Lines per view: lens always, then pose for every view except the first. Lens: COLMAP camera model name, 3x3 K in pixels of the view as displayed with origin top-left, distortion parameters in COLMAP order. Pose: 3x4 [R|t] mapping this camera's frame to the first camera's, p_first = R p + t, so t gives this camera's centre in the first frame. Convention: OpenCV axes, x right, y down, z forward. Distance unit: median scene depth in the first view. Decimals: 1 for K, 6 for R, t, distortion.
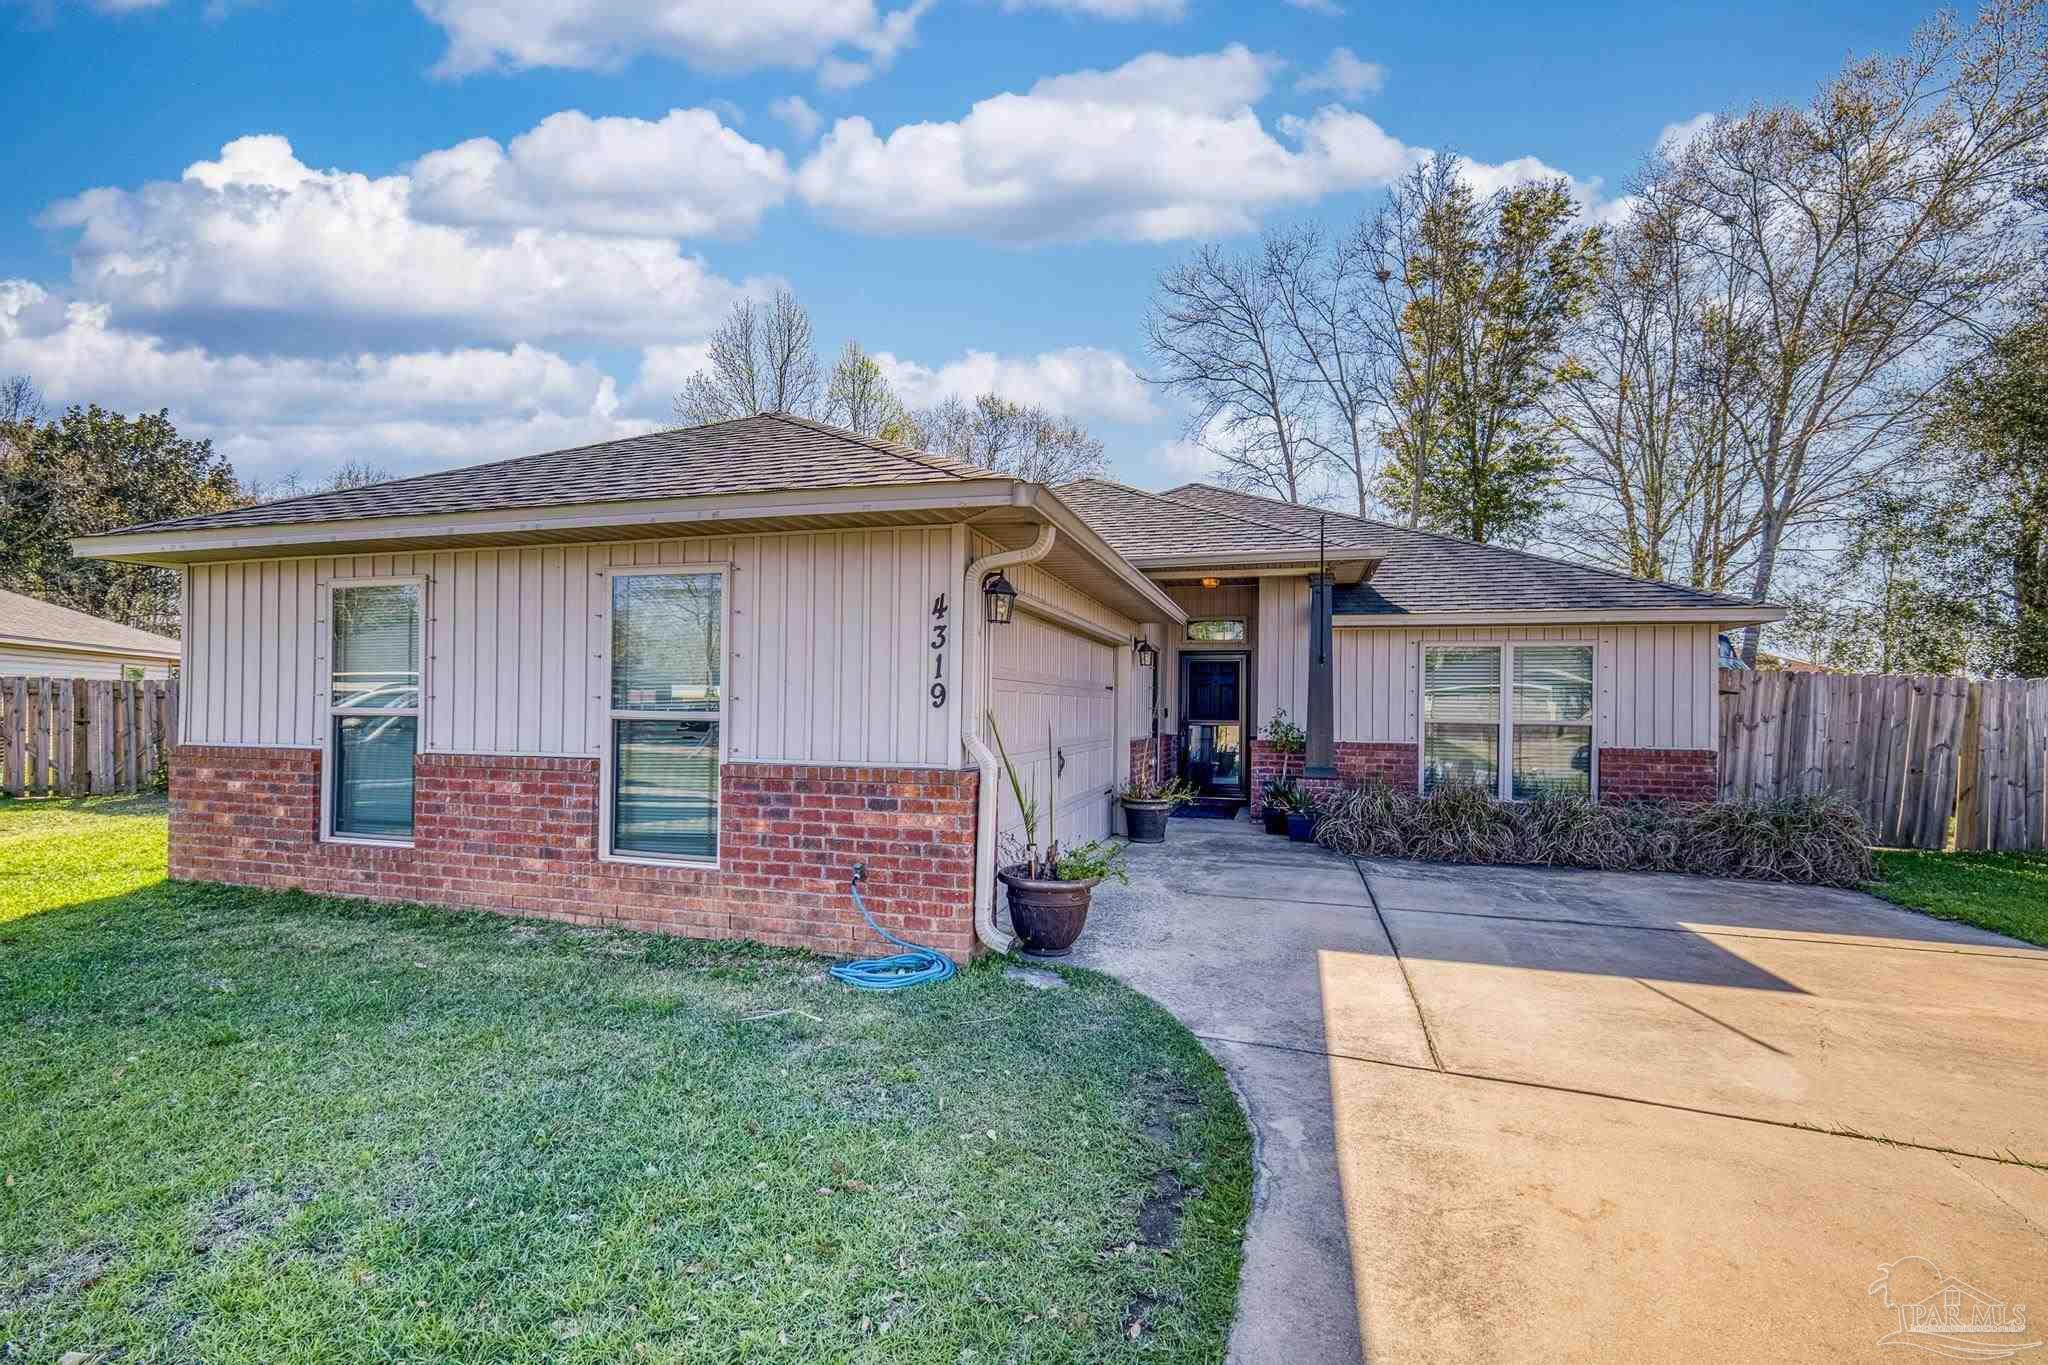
lens RADIAL K [[901.0, 0, 1023.1], [0, 901.0, 707.5], [0, 0, 1]] dist [0.003228, 0.001107]
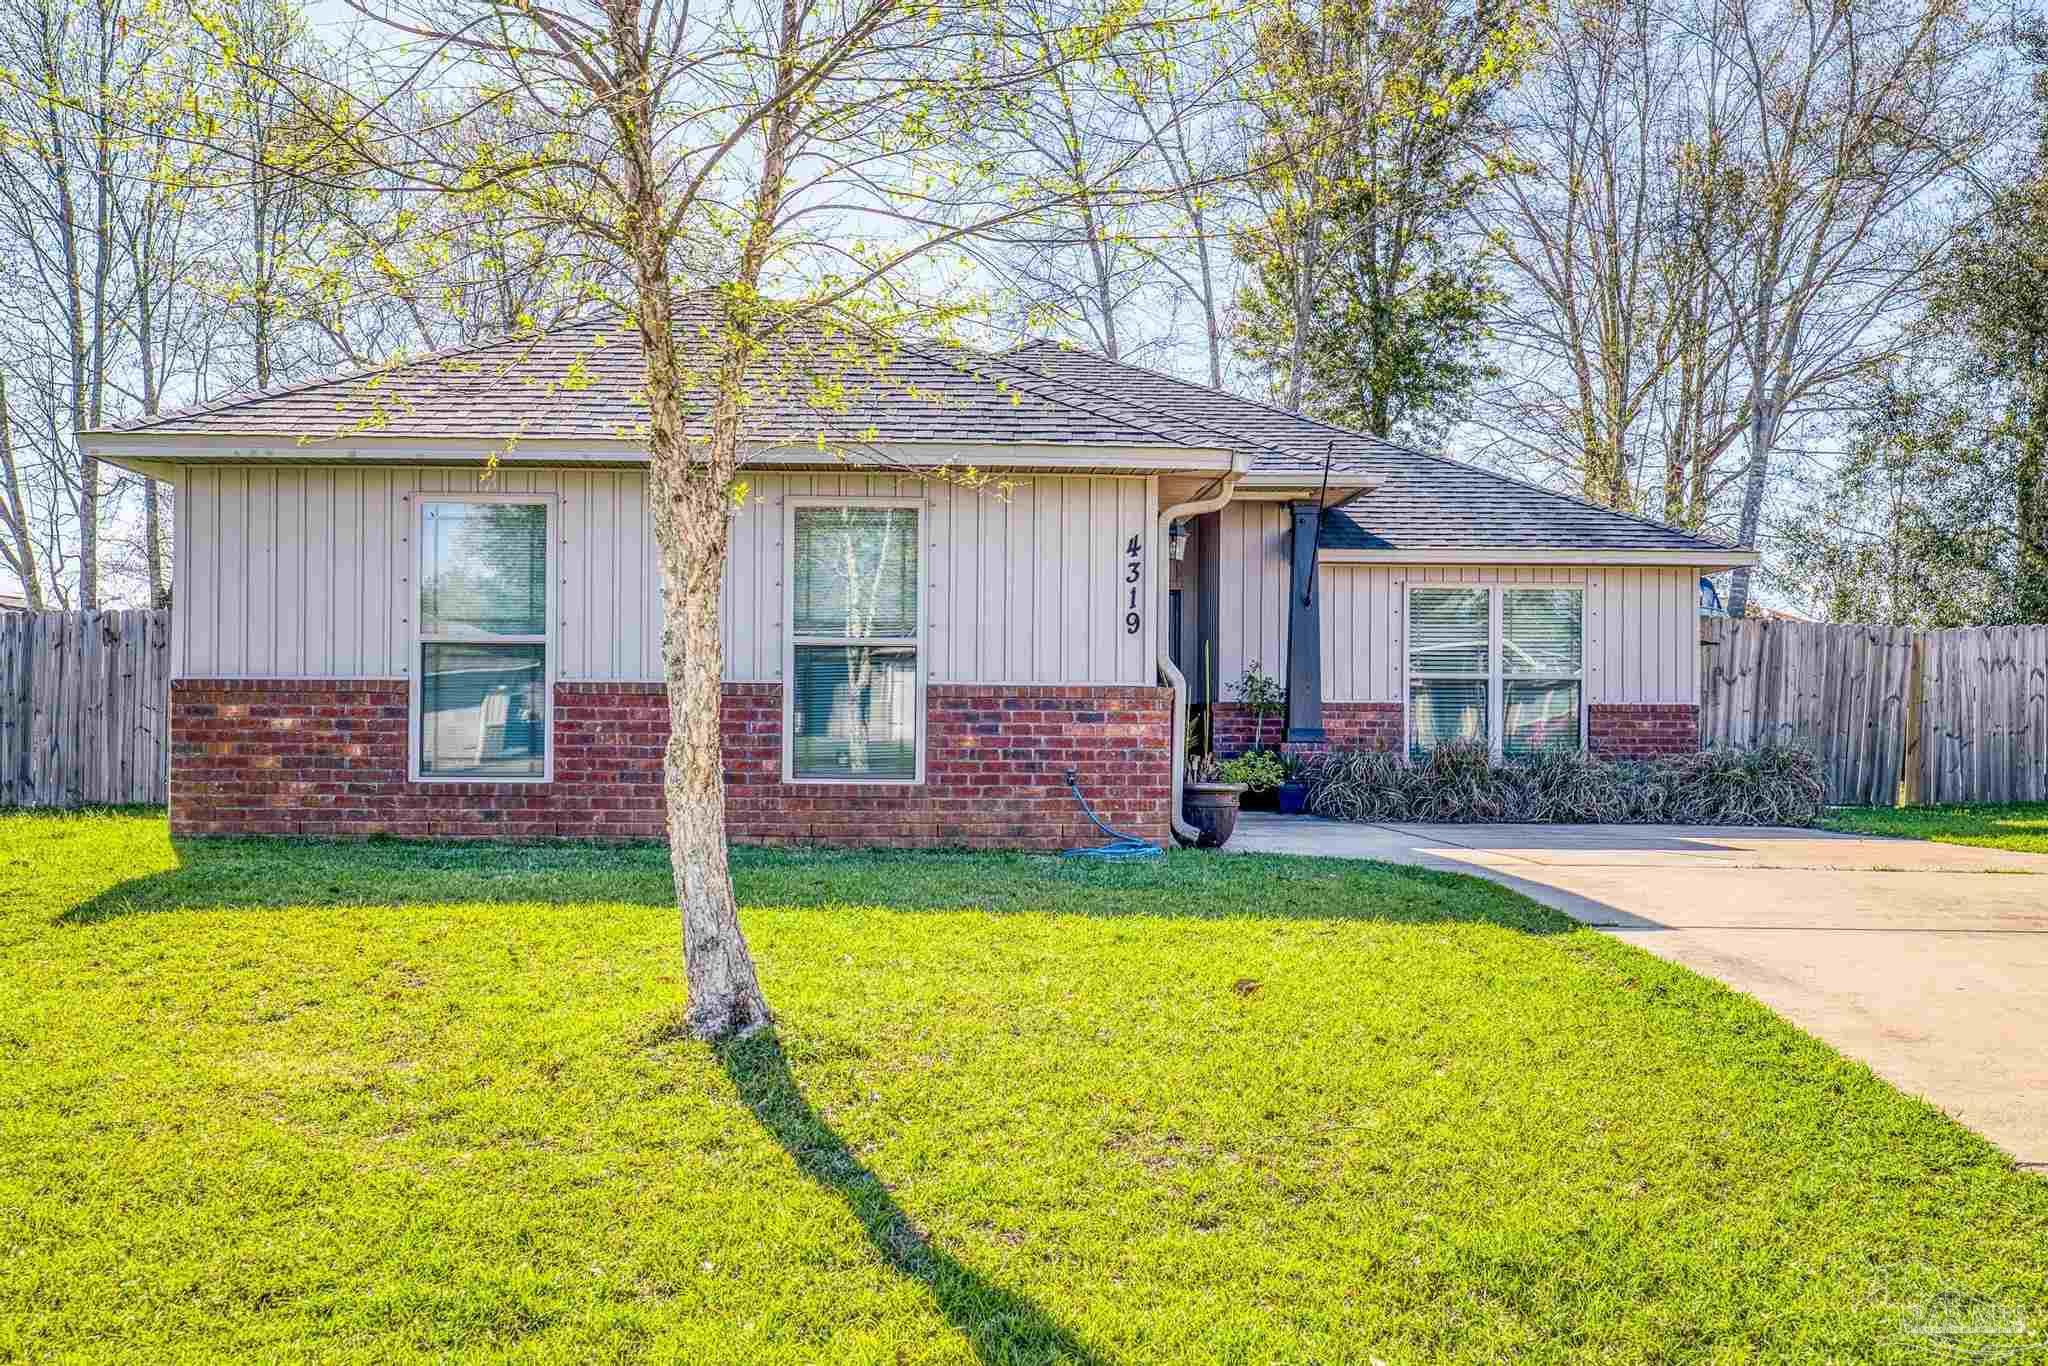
lens RADIAL K [[1977.4, 0, 1027.3], [0, 1977.4, 697.7], [0, 0, 1]] dist [0.016031, 0.000000]
pose [[0.946783, -0.001845, 0.321867, -0.515972], [0.004143, 0.999971, -0.006457, 0.048818], [-0.321846, 0.007447, 0.946763, -0.673556]]
